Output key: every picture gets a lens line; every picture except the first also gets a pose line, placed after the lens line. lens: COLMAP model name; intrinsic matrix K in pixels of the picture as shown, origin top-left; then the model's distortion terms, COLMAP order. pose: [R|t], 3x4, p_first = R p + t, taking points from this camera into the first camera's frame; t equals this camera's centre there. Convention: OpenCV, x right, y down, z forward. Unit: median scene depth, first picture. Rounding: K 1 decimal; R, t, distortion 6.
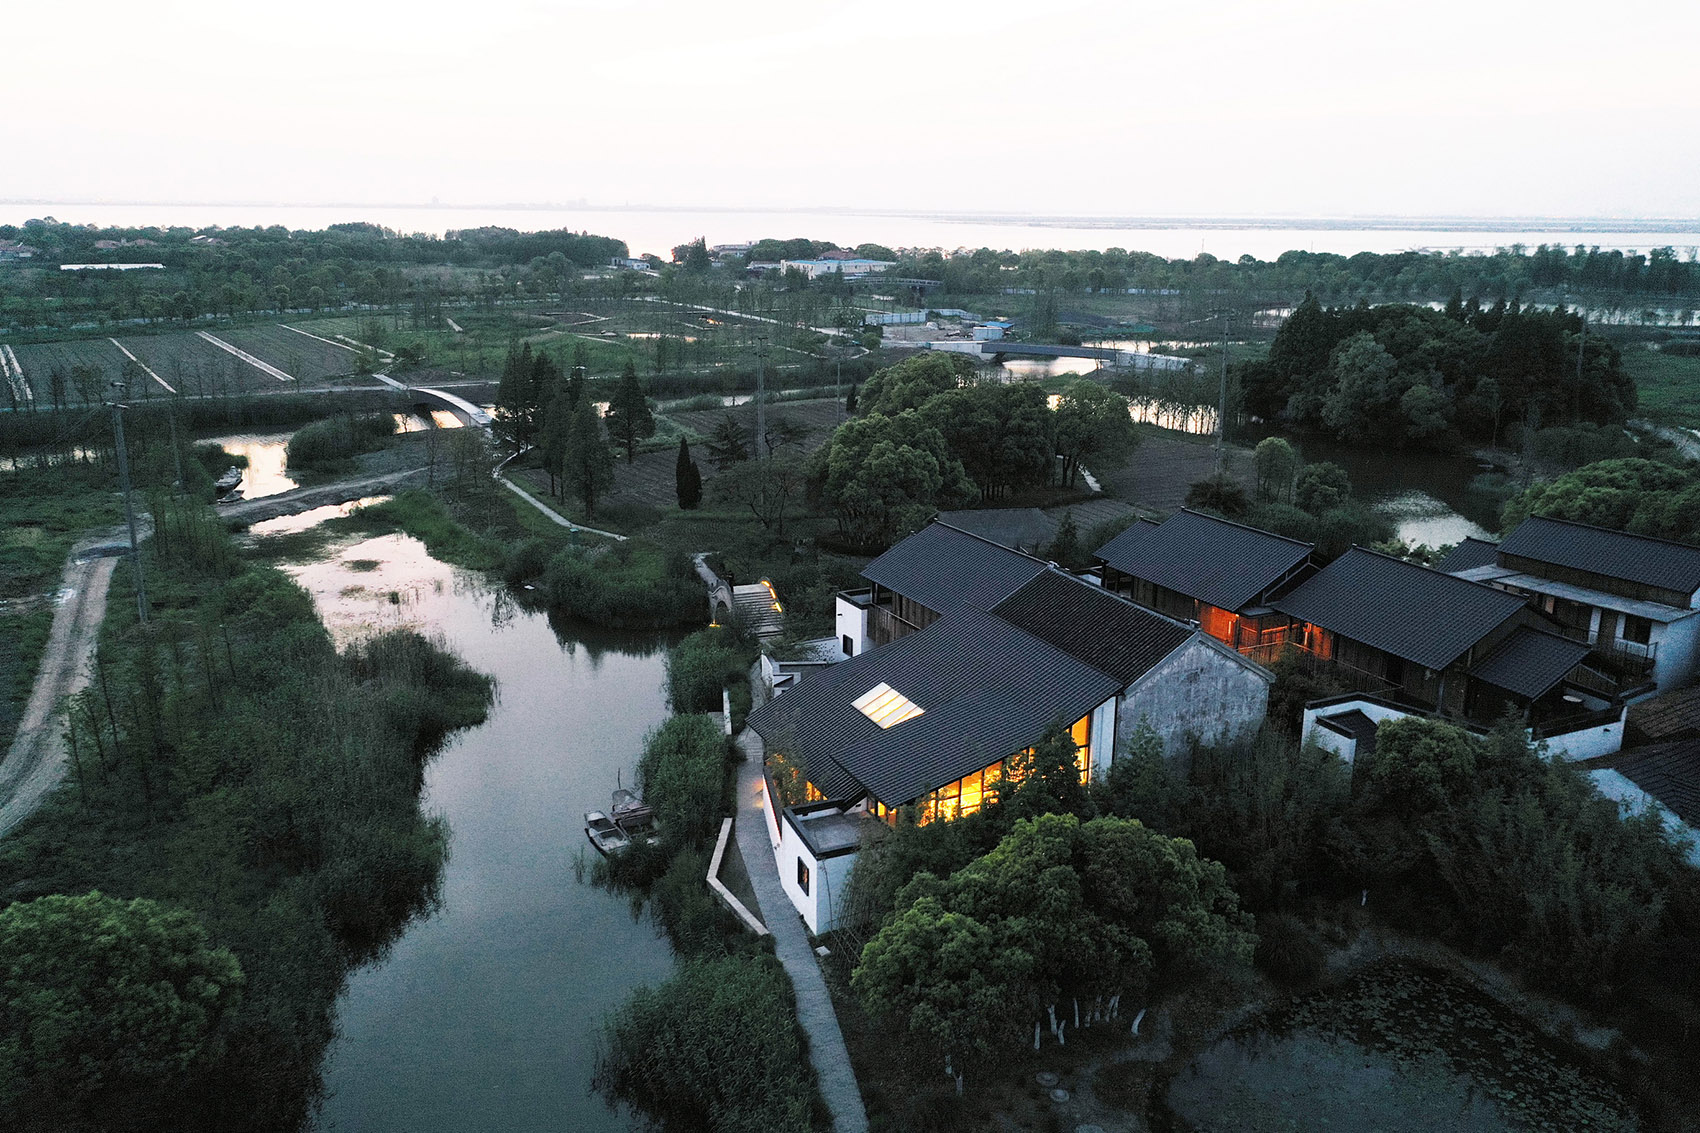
lens RADIAL K [[1337.5, 0, 850.0], [0, 1337.5, 566.5], [0, 0, 1]] dist [0.005267, 0.001358]
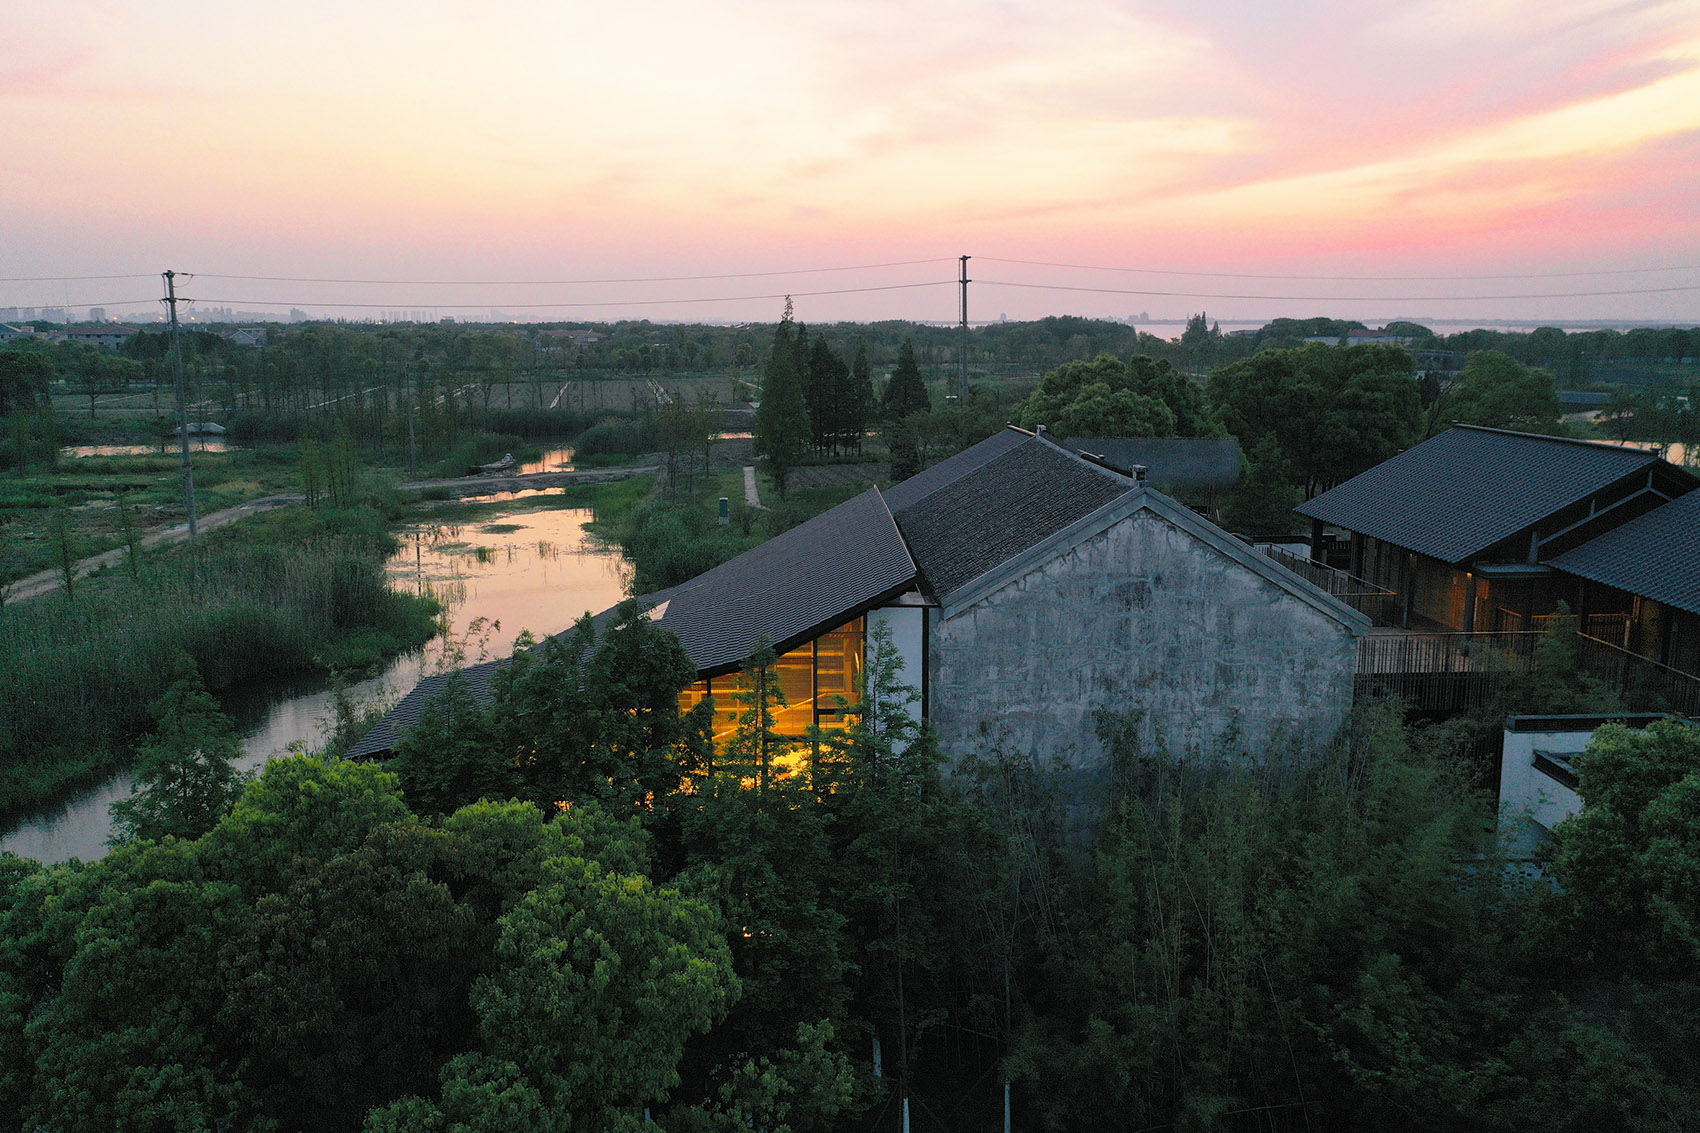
lens RADIAL K [[1337.5, 0, 850.0], [0, 1337.5, 566.5], [0, 0, 1]] dist [0.005267, 0.001358]
pose [[0.917641, 0.058134, -0.393135, 0.326617], [-0.091210, 0.993644, -0.065967, 0.106145], [0.386802, 0.096392, 0.917111, 0.523885]]
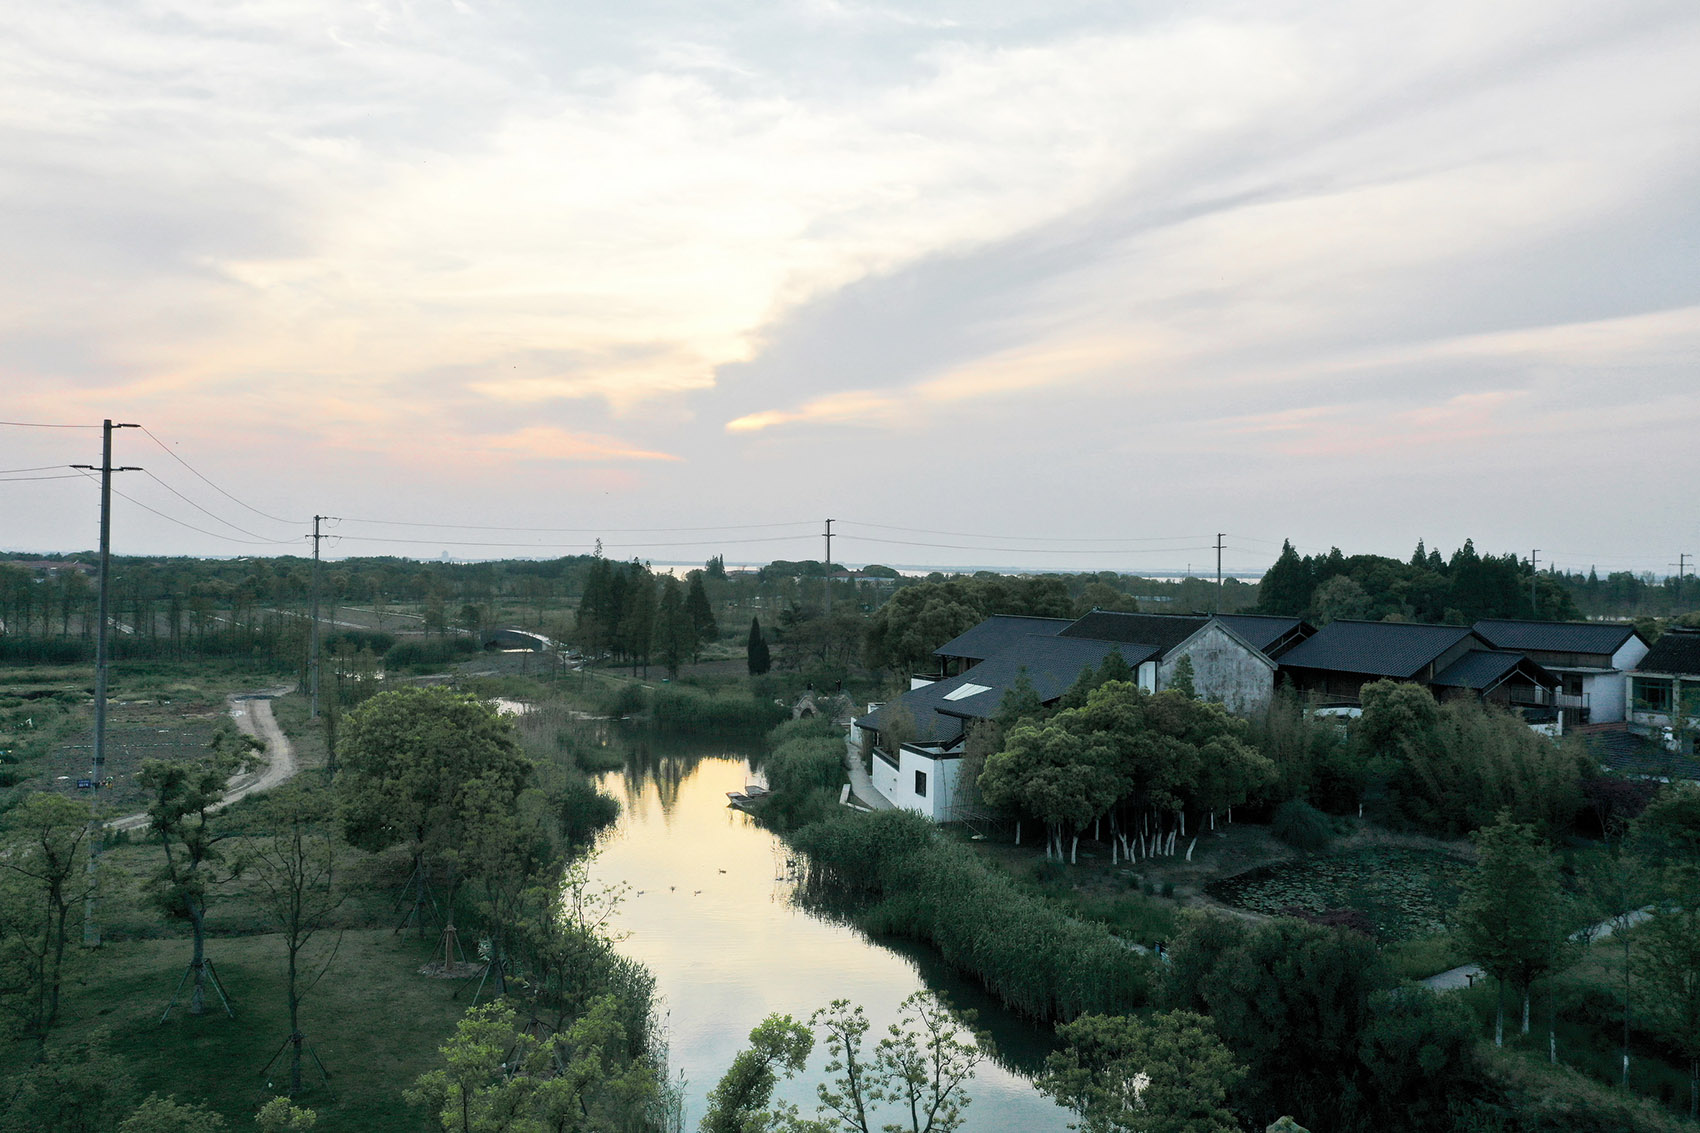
lens RADIAL K [[1342.3, 0, 850.0], [0, 1342.3, 566.5], [0, 0, 1]] dist [0.006430, 0.002324]
pose [[0.999986, 0.001626, 0.004989, -0.095354], [-0.000277, 0.965836, -0.259154, 0.317648], [-0.005240, 0.259149, 0.965823, -0.256974]]
